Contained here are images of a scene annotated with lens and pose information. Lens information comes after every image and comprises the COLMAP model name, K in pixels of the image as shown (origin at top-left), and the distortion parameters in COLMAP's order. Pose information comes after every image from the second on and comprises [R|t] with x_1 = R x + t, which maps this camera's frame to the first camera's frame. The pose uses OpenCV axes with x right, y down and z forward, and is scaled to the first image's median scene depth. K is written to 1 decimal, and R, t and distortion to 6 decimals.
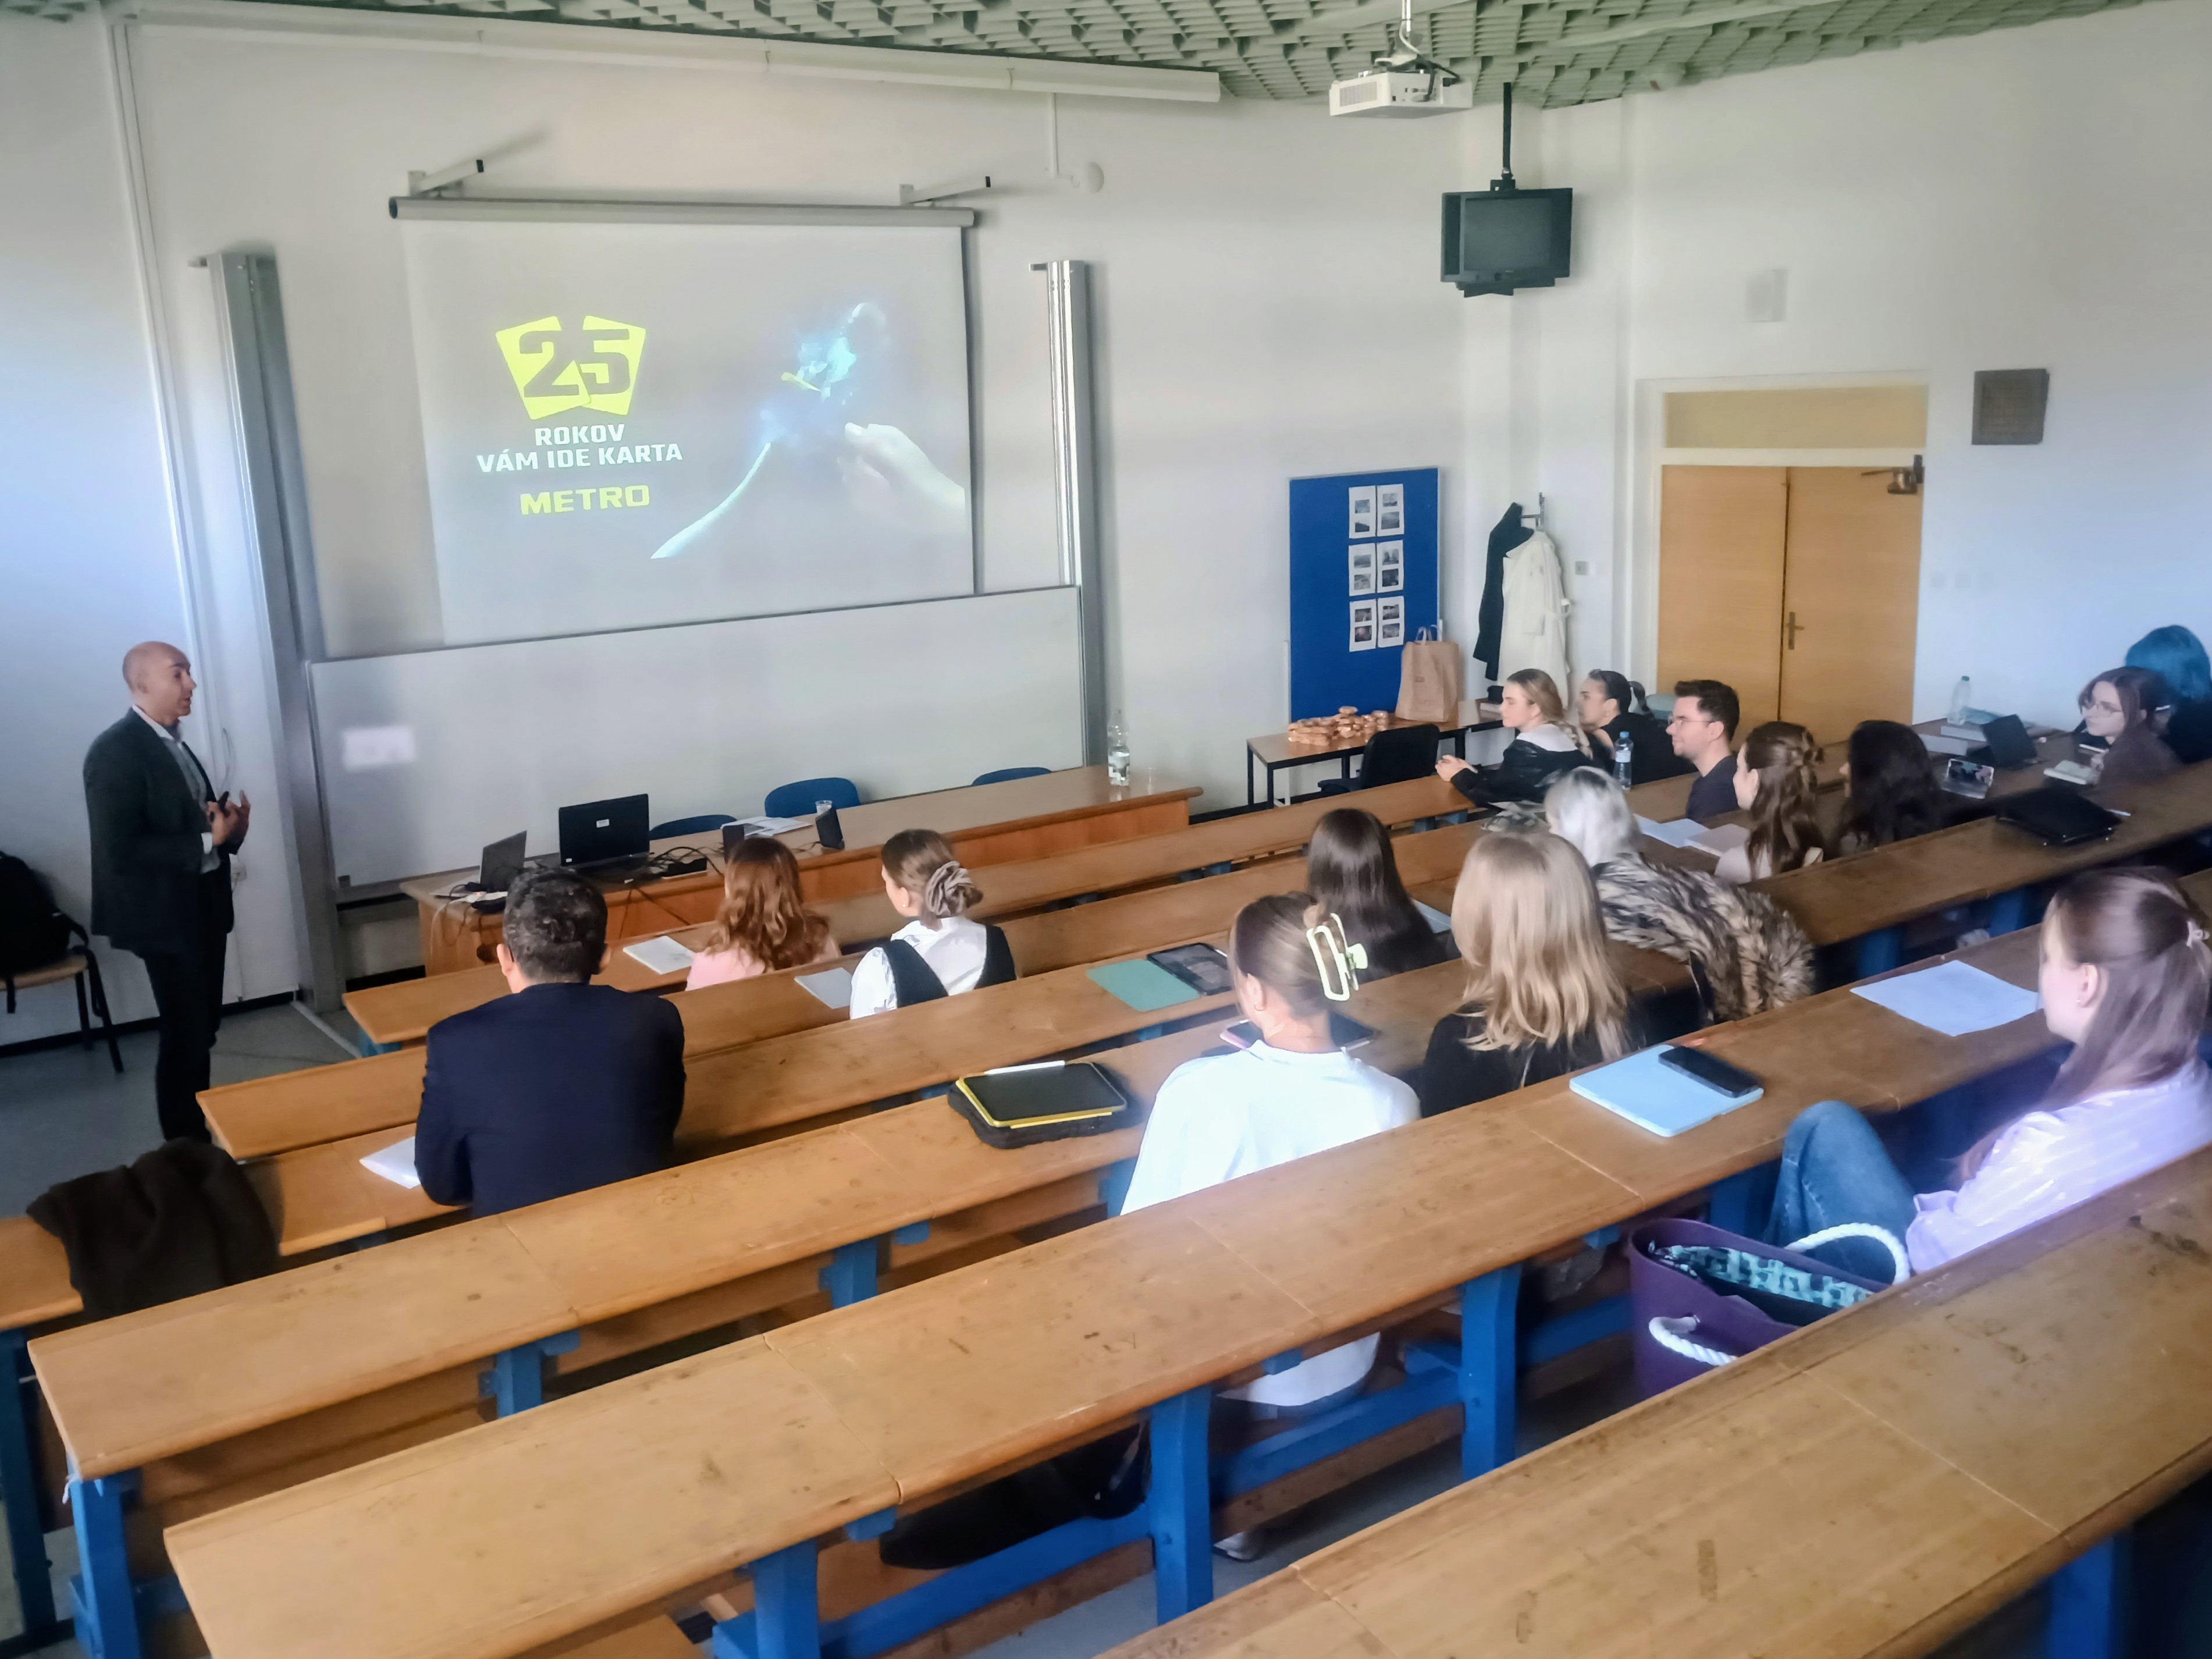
lens RADIAL K [[1822.5, 0, 1113.2], [0, 1822.5, 800.8], [0, 0, 1]] dist [0.001486, 0.001478]
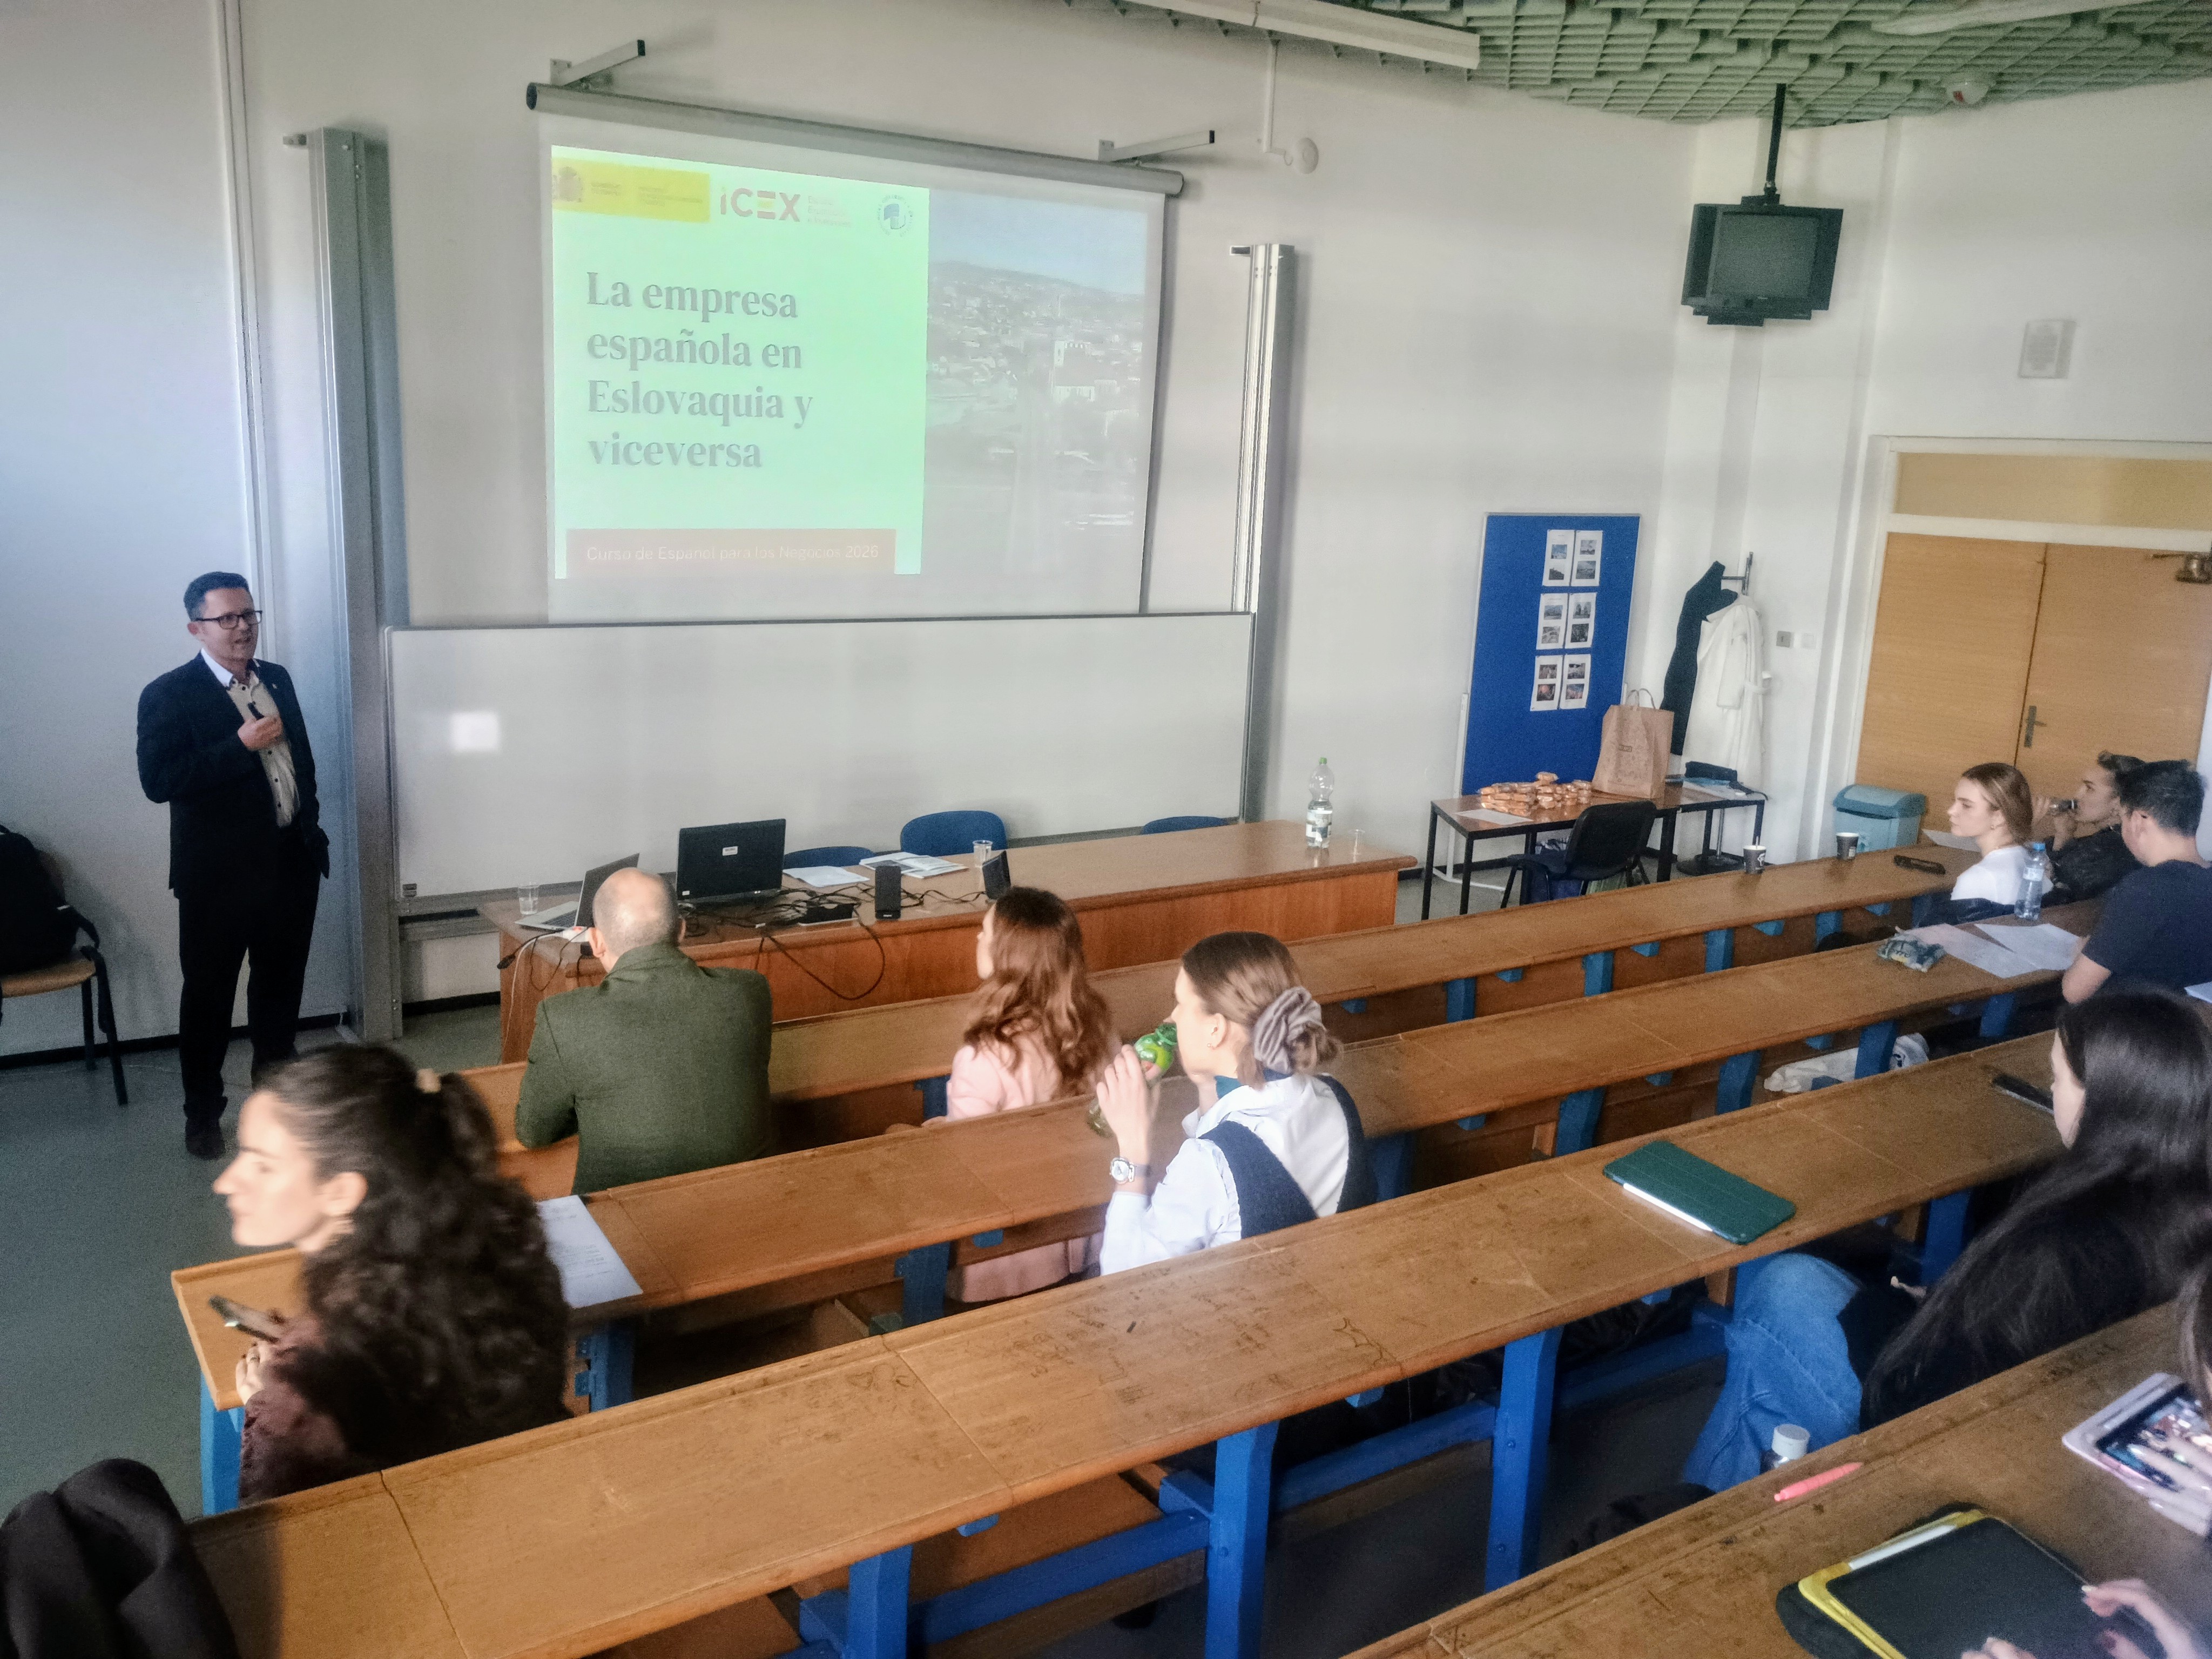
lens RADIAL K [[1726.9, 0, 1106.0], [0, 1726.9, 829.5], [0, 0, 1]] dist [0.002814, 0.000012]
pose [[0.996747, 0.079462, -0.013453, -0.069283], [-0.079471, 0.996837, -0.000116, -0.007099], [0.013401, 0.001184, 0.999909, 0.154013]]
